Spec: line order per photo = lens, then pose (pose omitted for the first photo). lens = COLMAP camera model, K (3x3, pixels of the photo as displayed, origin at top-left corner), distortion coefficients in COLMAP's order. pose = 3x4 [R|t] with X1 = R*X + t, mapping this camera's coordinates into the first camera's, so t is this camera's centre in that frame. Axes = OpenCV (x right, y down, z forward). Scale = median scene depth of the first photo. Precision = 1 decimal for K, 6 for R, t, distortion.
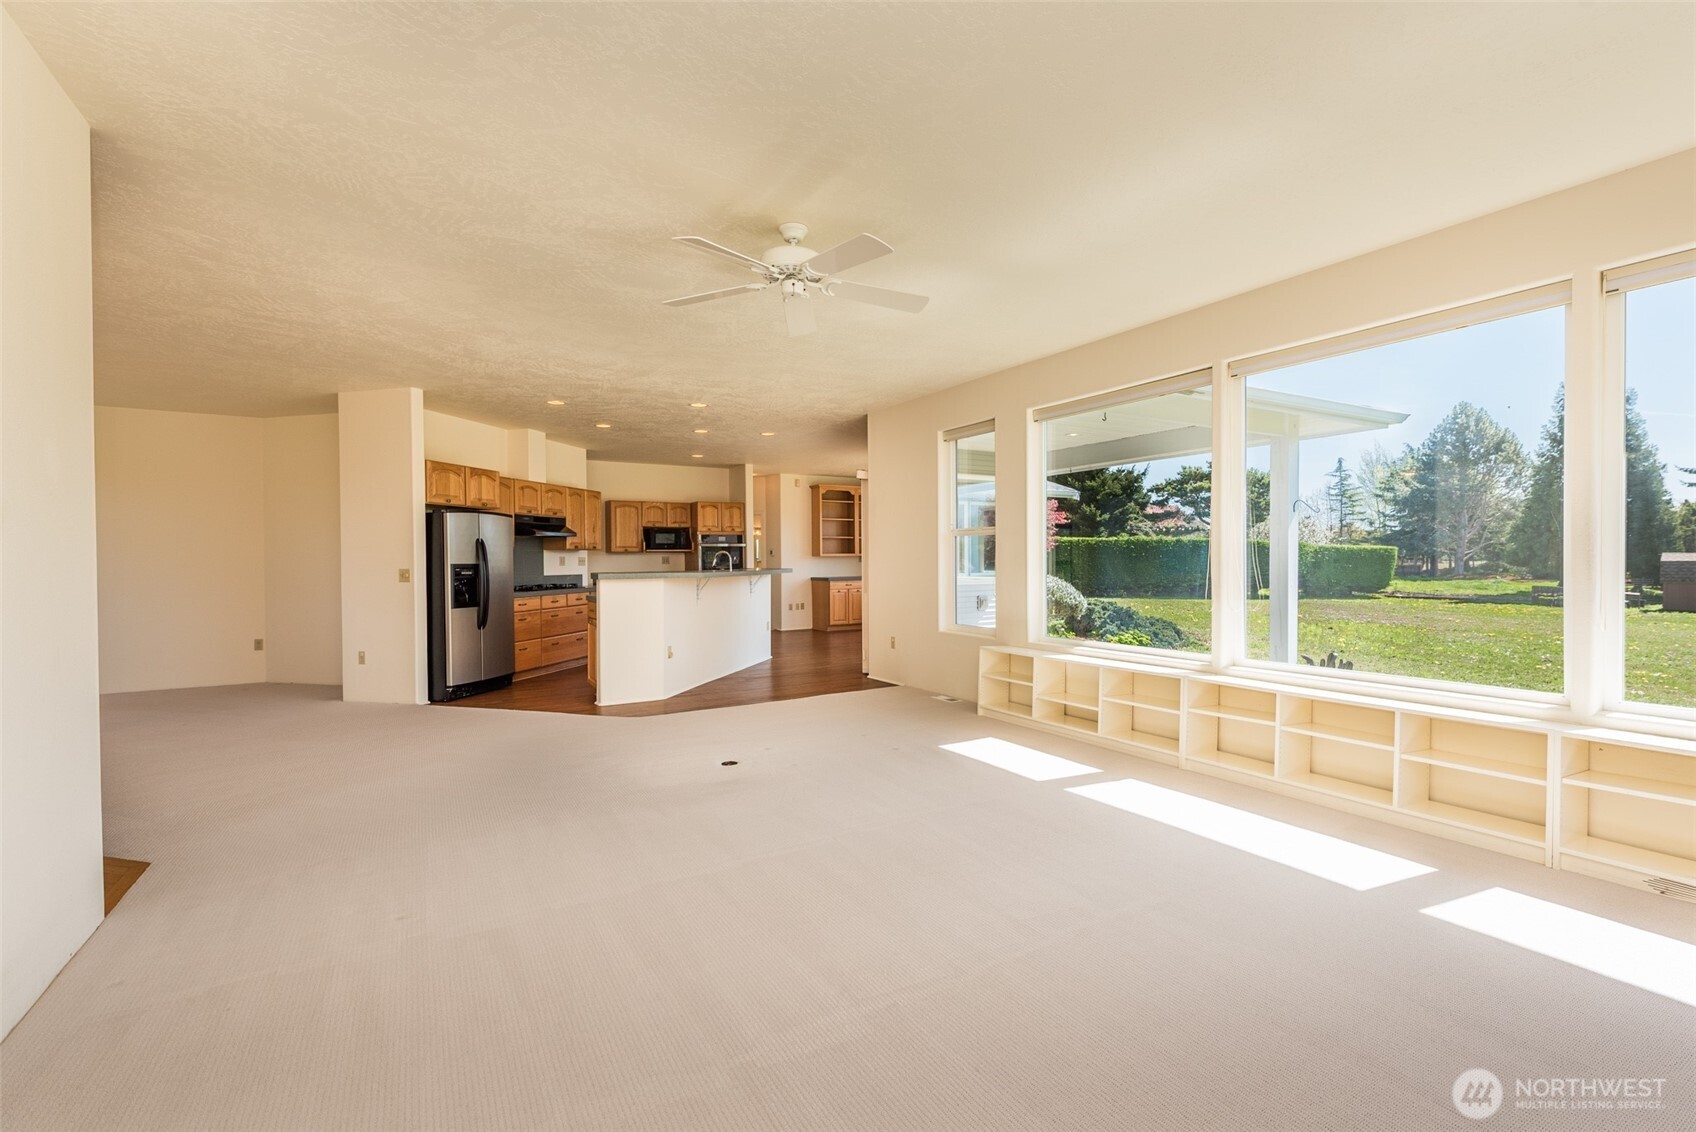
lens RADIAL K [[731.8, 0, 848.0], [0, 731.8, 566.0], [0, 0, 1]] dist [0.012869, -0.000235]
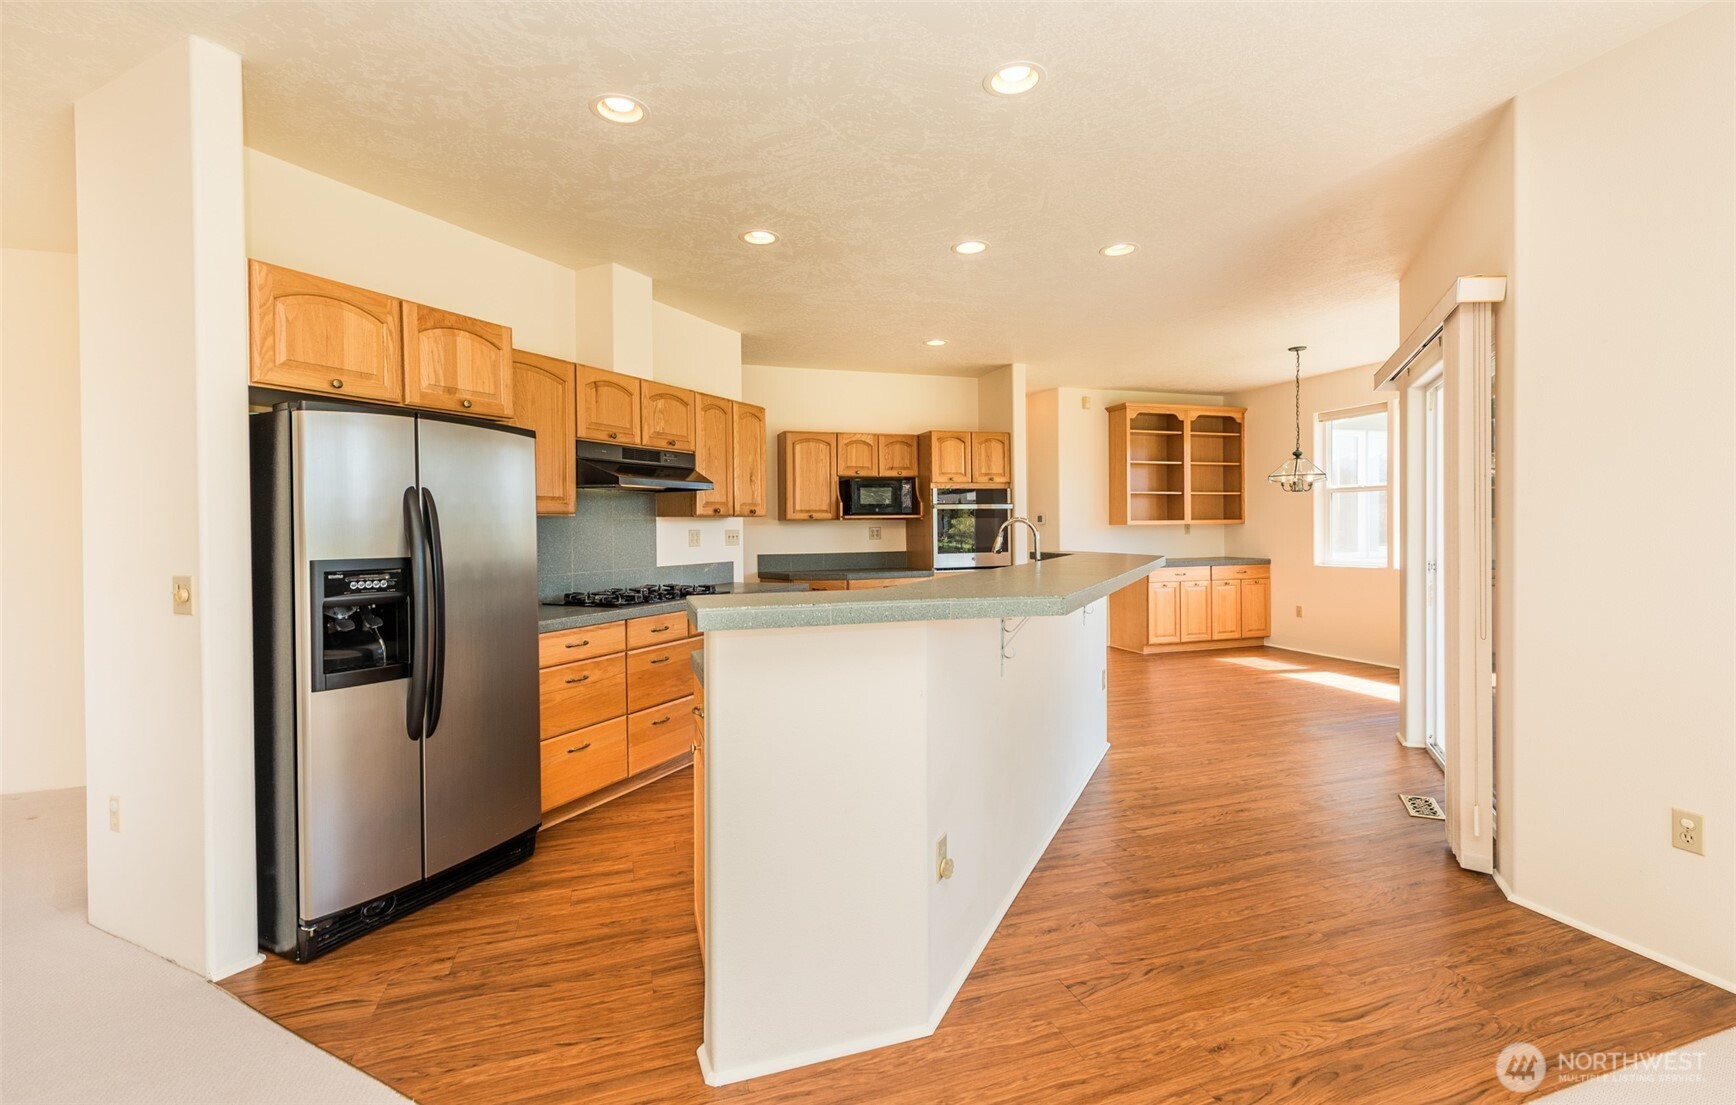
lens RADIAL K [[752.9, 0, 863.4], [0, 752.9, 528.7], [0, 0, 1]] dist [0.001493, 0.000051]
pose [[0.973664, -0.000858, -0.227988, -0.143508], [0.000050, 0.999994, -0.003548, -0.011019], [0.227989, 0.003444, 0.973658, 0.485659]]
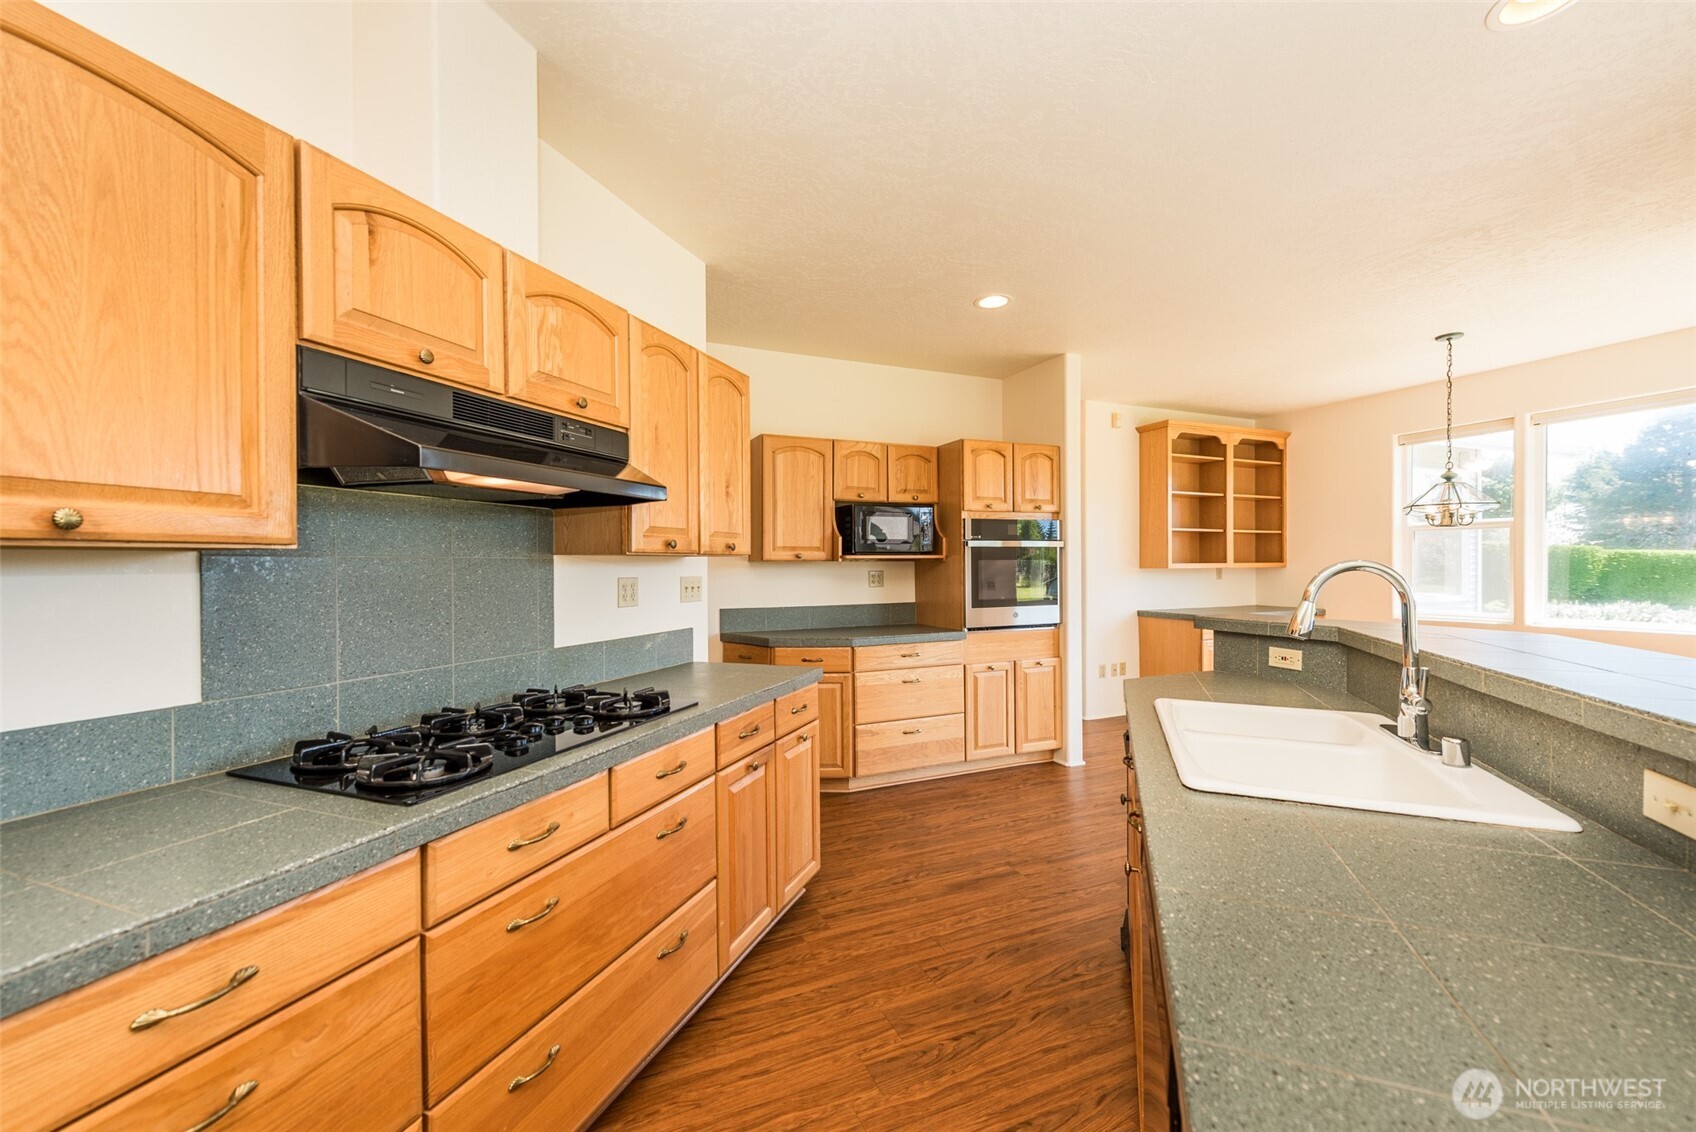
lens RADIAL K [[660.2, 0, 848.0], [0, 660.2, 566.0], [0, 0, 1]] dist [0.015558, -0.000183]
pose [[0.991238, 0.002437, -0.132065, -0.256404], [-0.003294, 0.999975, -0.006272, -0.015510], [0.132046, 0.006652, 0.991221, 0.720834]]
